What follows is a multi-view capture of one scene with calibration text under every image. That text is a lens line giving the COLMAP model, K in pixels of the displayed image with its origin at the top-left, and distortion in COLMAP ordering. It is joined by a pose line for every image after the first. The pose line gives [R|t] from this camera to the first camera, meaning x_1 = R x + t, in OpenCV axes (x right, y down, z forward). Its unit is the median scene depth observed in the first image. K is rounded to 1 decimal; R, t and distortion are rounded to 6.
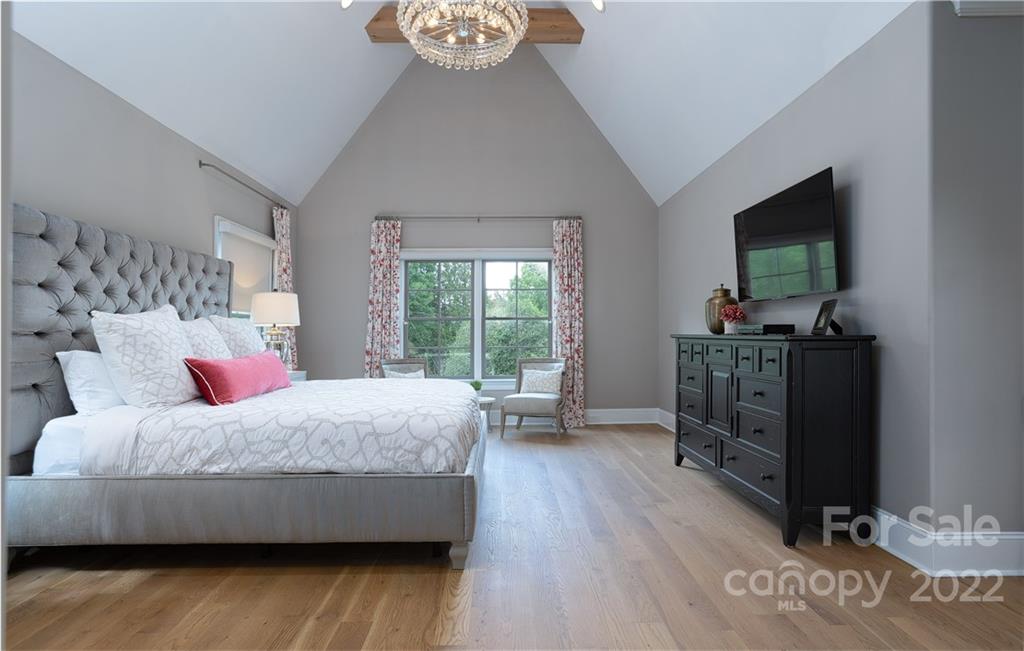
lens RADIAL K [[516.0, 0, 512.0], [0, 516.0, 325.5], [0, 0, 1]] dist [-0.025781, 0.001041]
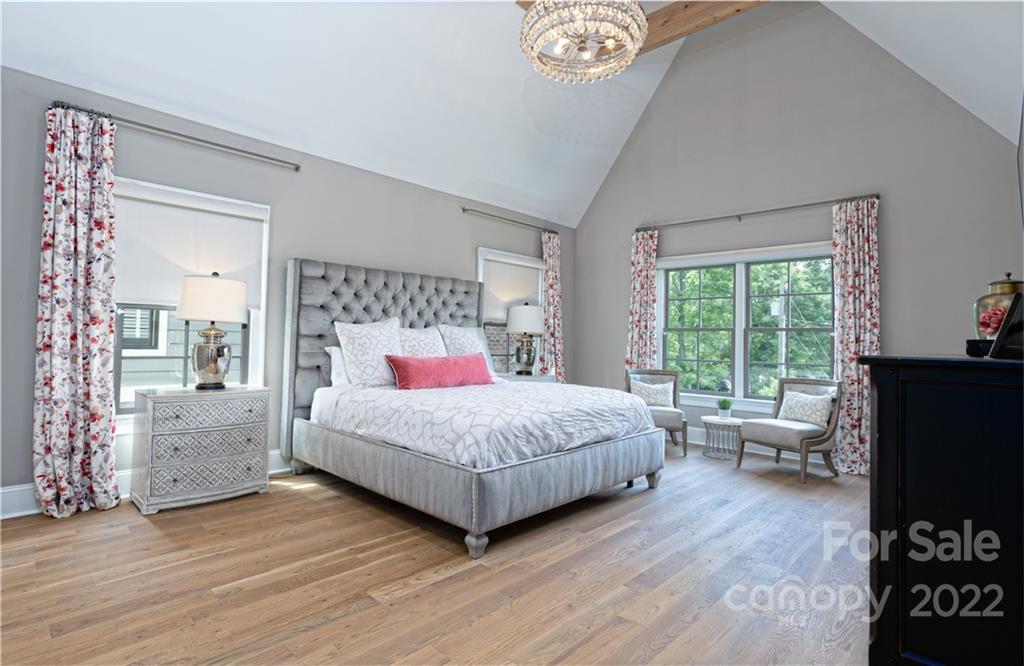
lens RADIAL K [[509.8, 0, 512.0], [0, 509.8, 333.0], [0, 0, 1]] dist [-0.043472, 0.000191]
pose [[0.706105, 0.009921, -0.708038, 0.310641], [-0.015558, 0.999878, -0.001505, 0.000451], [0.707936, 0.012078, 0.706173, 0.130523]]
